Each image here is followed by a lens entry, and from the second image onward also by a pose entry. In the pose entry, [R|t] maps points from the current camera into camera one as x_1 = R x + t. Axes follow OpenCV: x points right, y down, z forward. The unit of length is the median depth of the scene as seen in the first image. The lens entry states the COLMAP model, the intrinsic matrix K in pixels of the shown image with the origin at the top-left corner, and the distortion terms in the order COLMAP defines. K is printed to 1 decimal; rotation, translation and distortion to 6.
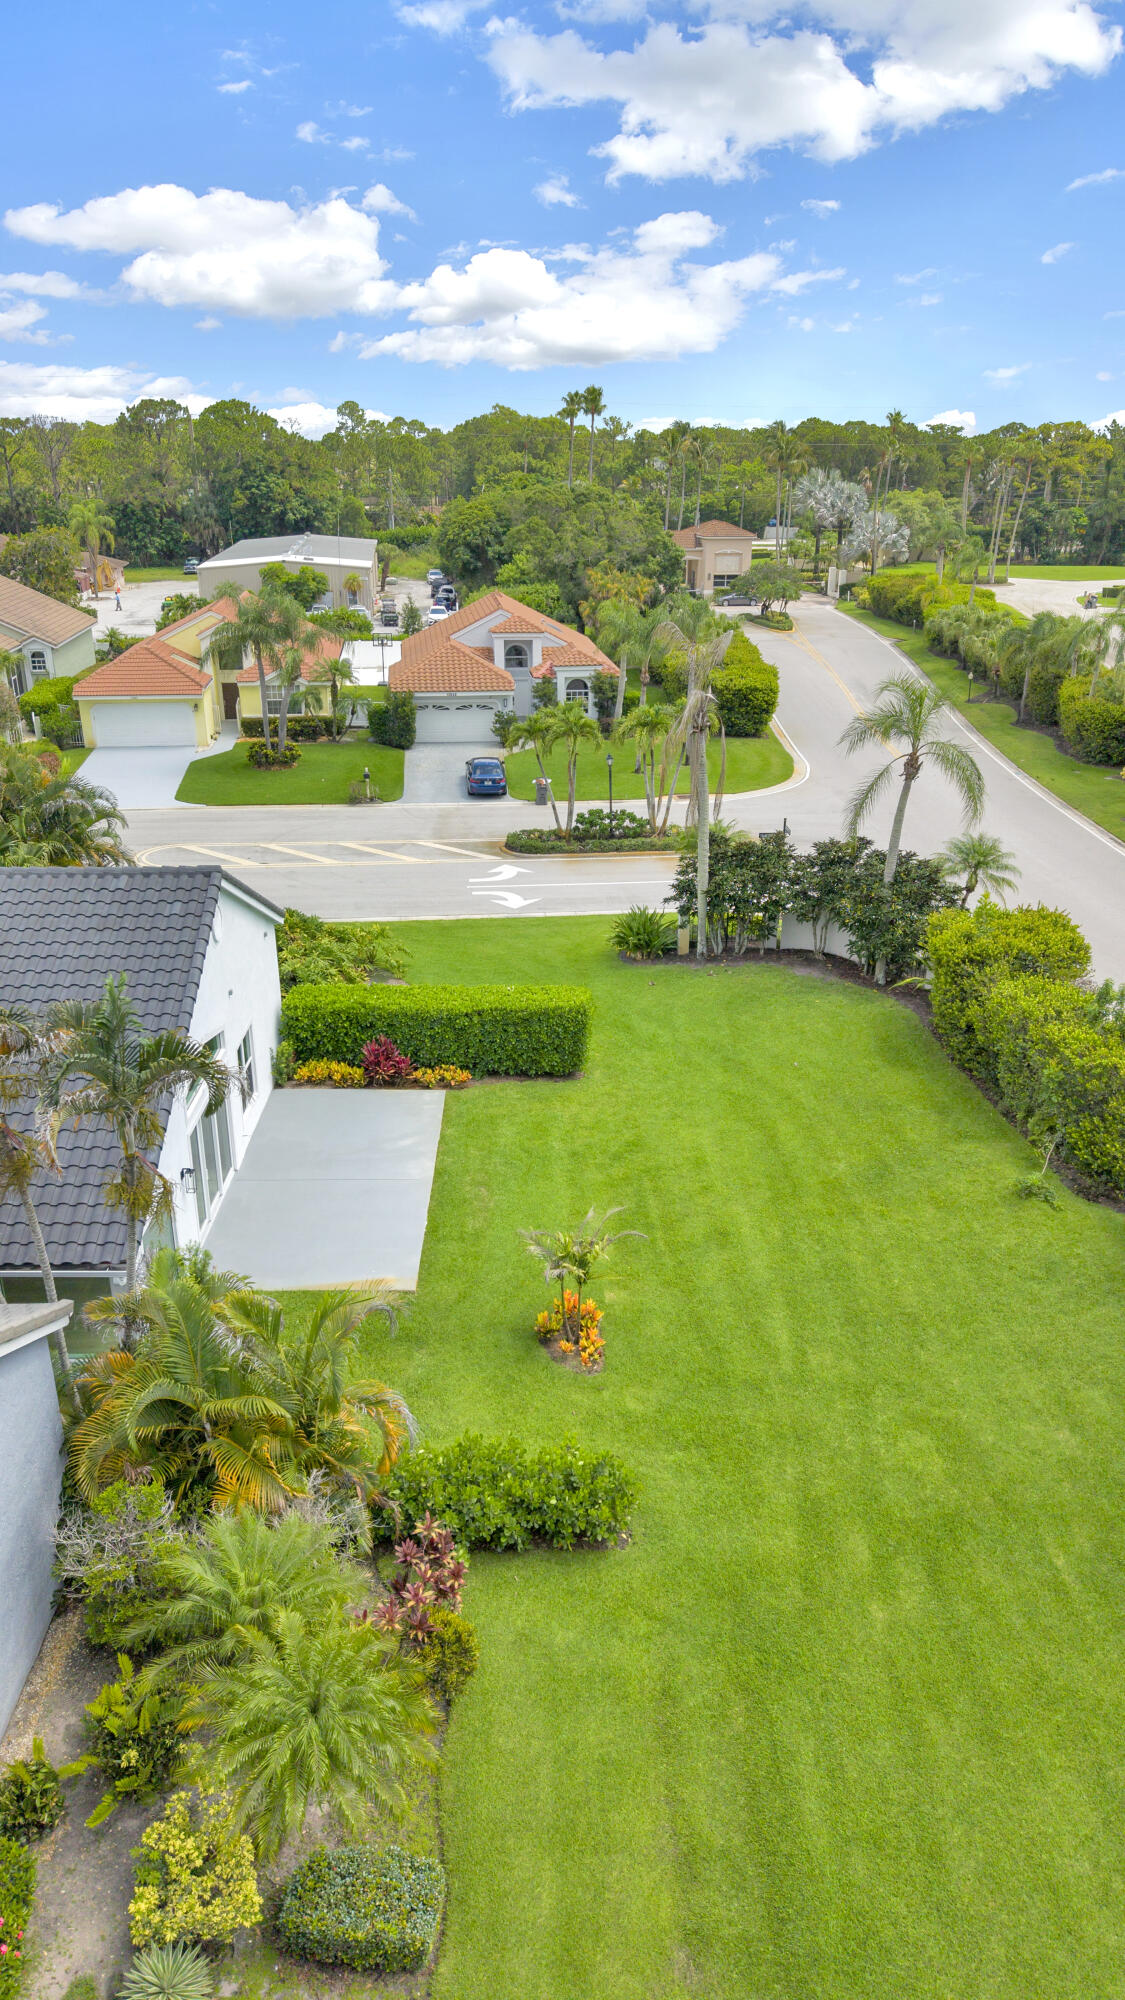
lens RADIAL K [[1334.4, 0, 551.8], [0, 1334.4, 996.8], [0, 0, 1]] dist [0.023635, -0.030562]
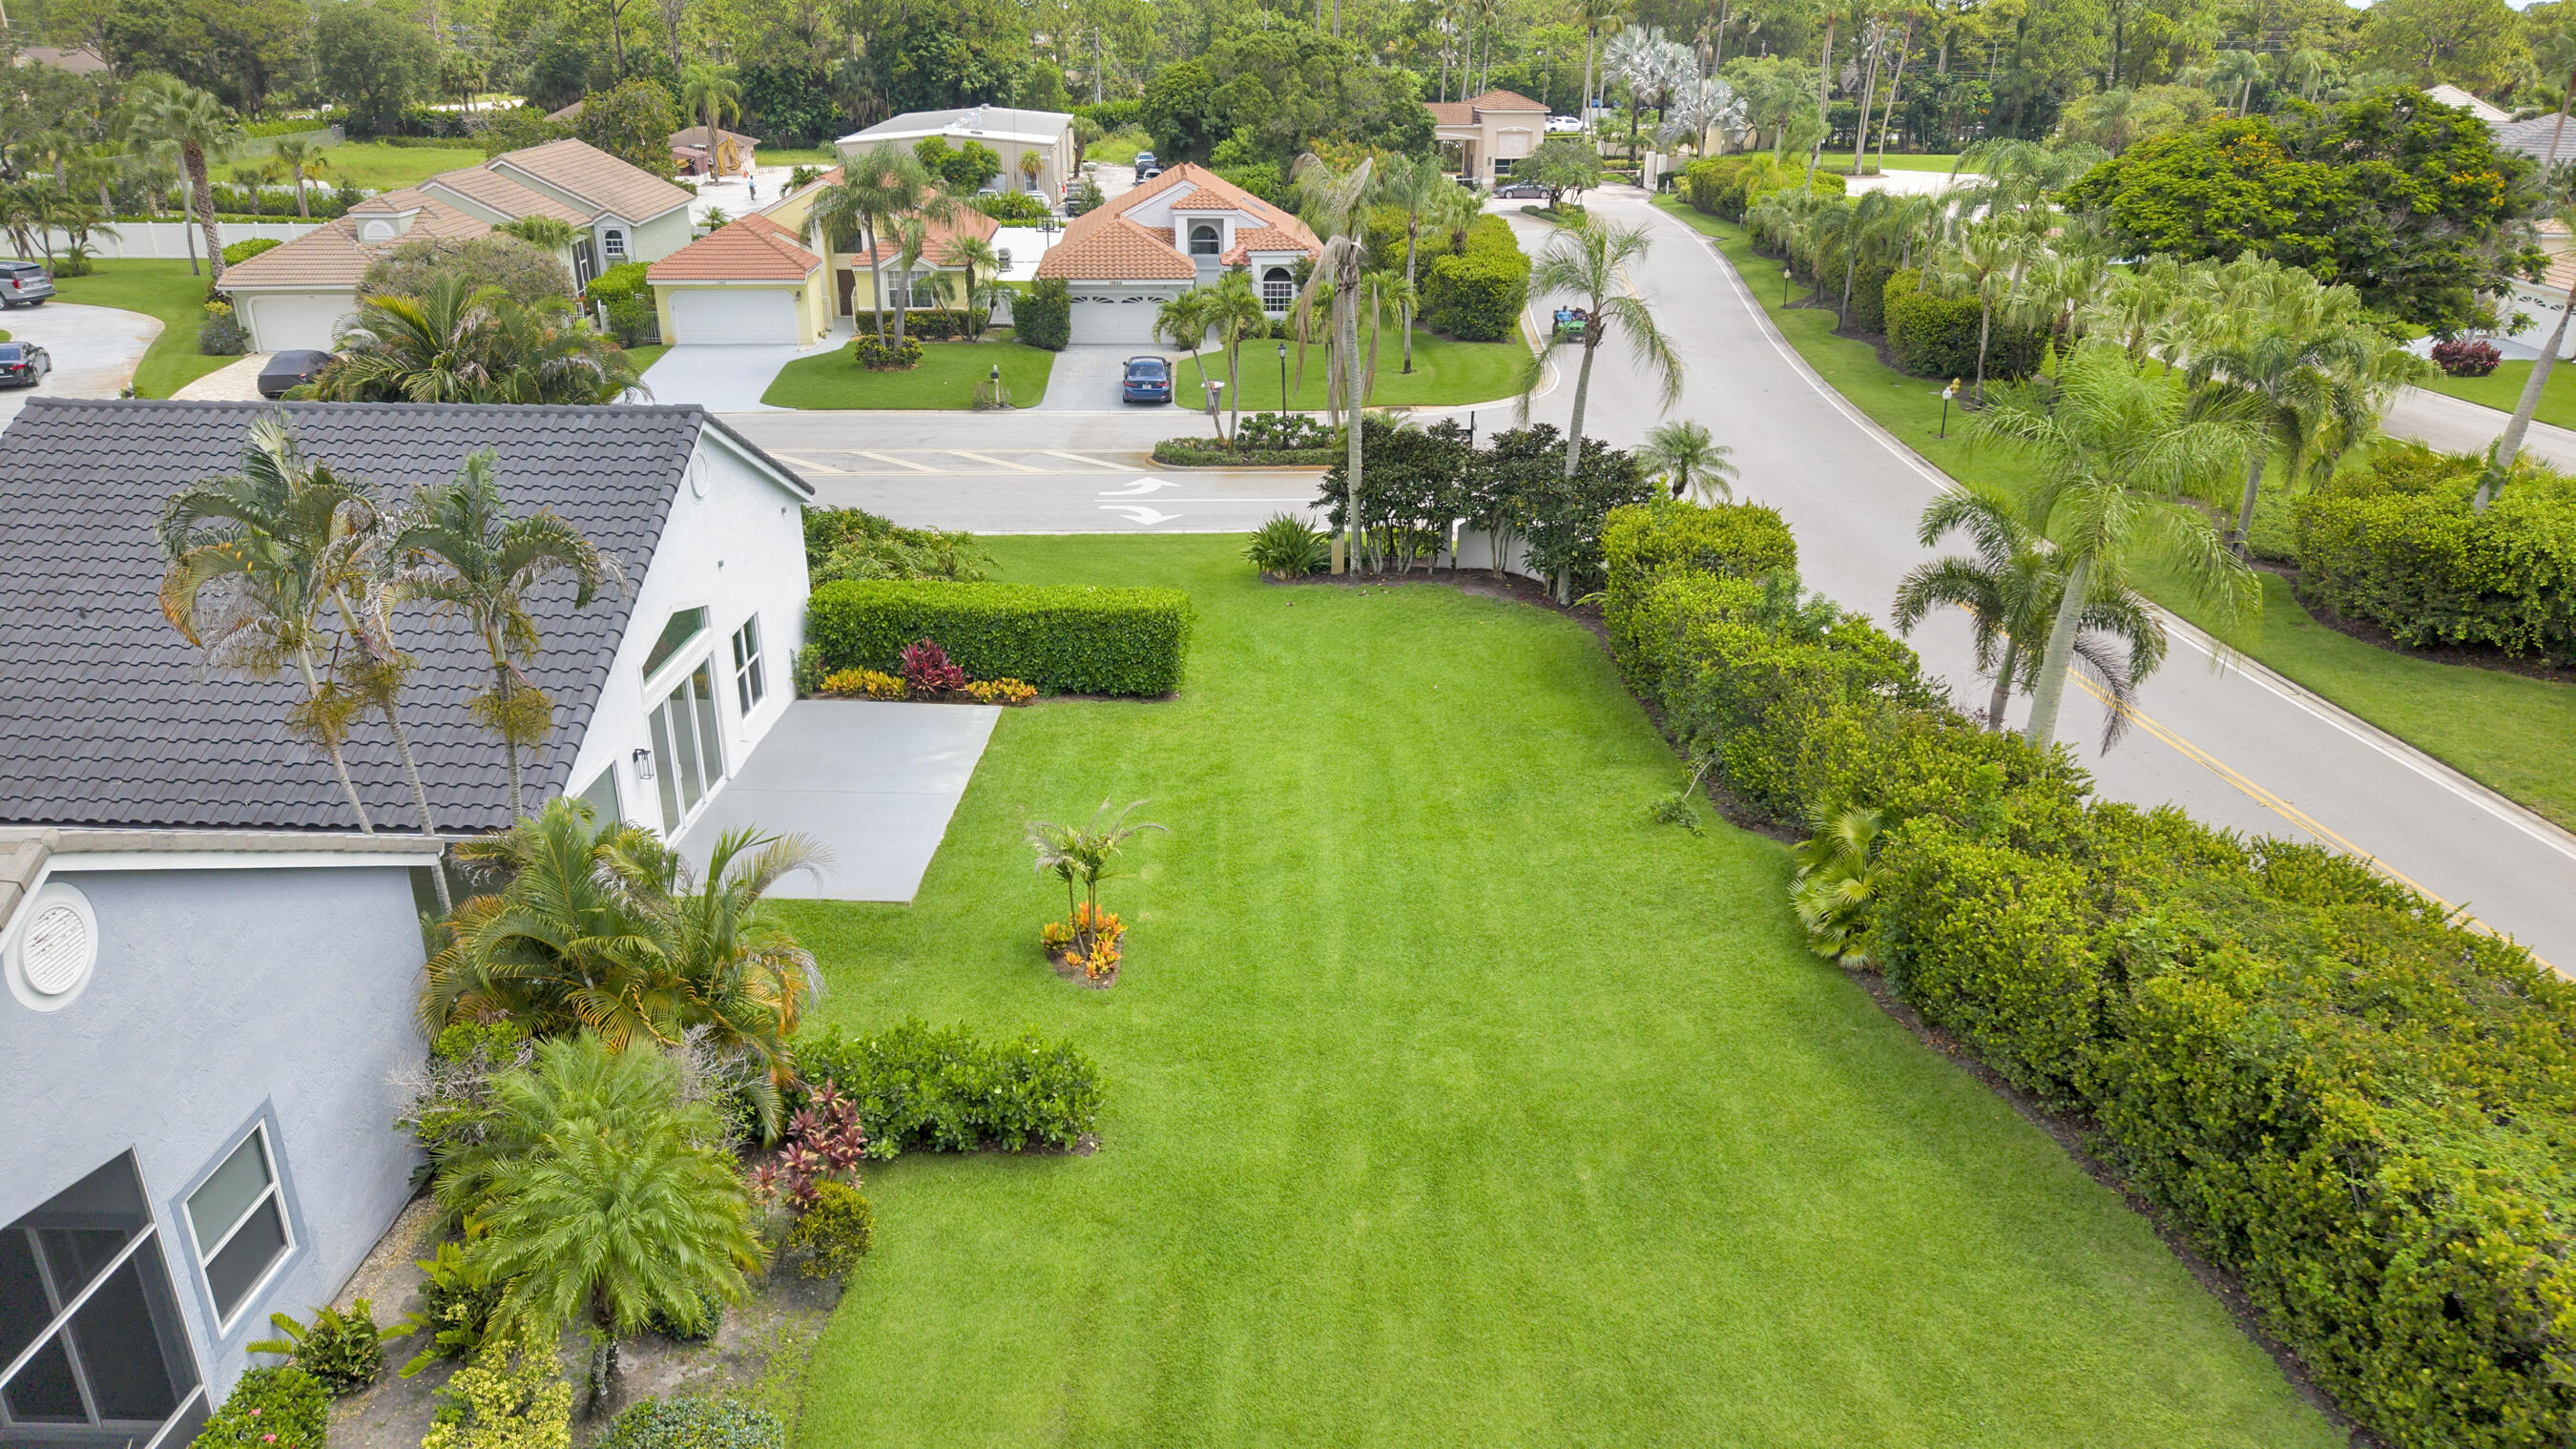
lens RADIAL K [[1718.6, 0, 1274.4], [0, 1718.6, 730.0], [0, 0, 1]] dist [0.023635, -0.030562]
pose [[0.999388, 0.017310, -0.030406, 0.121306], [-0.017223, 0.999847, 0.003096, 0.078996], [0.030455, -0.002570, 0.999533, -0.061825]]
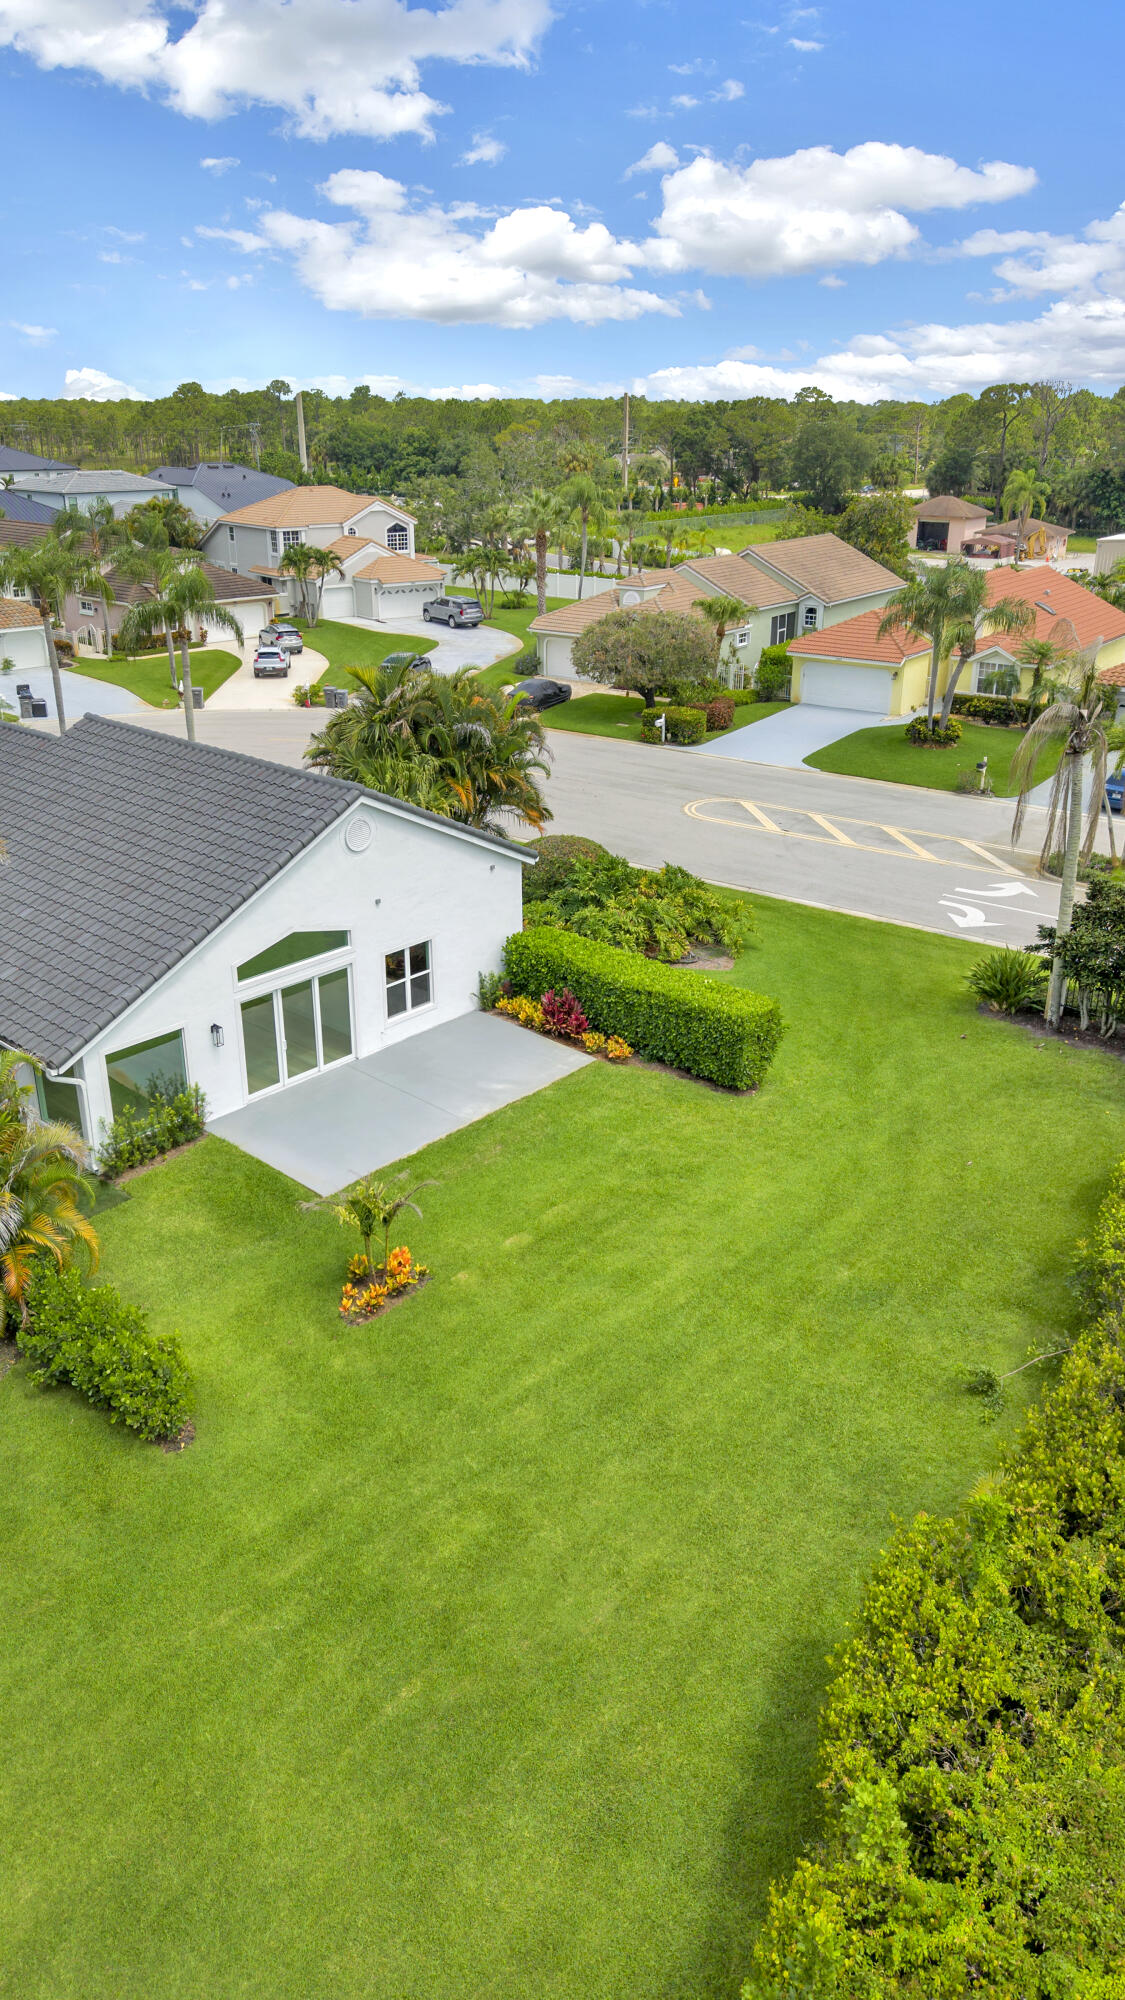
lens RADIAL K [[1334.4, 0, 567.9], [0, 1334.4, 996.7], [0, 0, 1]] dist [0.023635, -0.030562]
pose [[0.736413, 0.269830, -0.620393, 0.509171], [-0.256138, 0.959956, 0.113479, -0.082018], [0.626170, 0.075338, 0.776038, 0.206798]]
